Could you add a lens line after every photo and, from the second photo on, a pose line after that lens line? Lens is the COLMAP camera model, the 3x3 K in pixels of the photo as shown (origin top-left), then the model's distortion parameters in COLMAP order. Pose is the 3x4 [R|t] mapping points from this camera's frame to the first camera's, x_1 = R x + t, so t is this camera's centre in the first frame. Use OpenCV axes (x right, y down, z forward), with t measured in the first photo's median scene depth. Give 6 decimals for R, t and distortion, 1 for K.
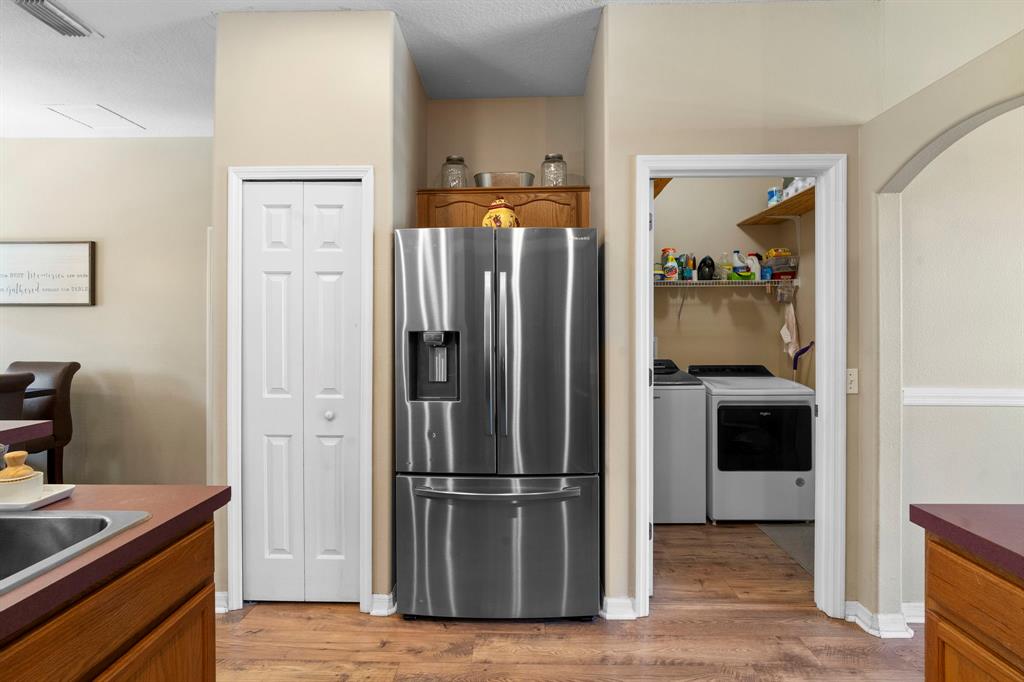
lens RADIAL K [[481.3, 0, 511.2], [0, 481.3, 332.3], [0, 0, 1]] dist [-0.013085, 0.006247]
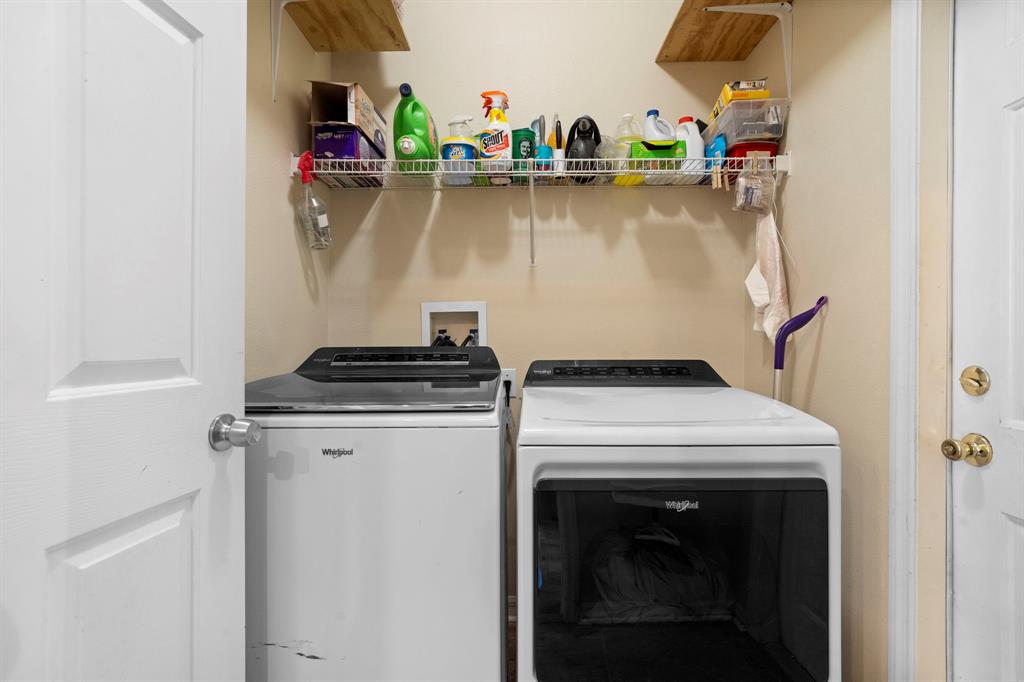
lens RADIAL K [[481.3, 0, 515.0], [0, 481.3, 345.4], [0, 0, 1]] dist [-0.013085, 0.006247]
pose [[0.999627, 0.002110, 0.027215, 0.347208], [-0.002165, 0.999996, 0.001991, 0.055459], [-0.027211, -0.002049, 0.999628, 0.582560]]
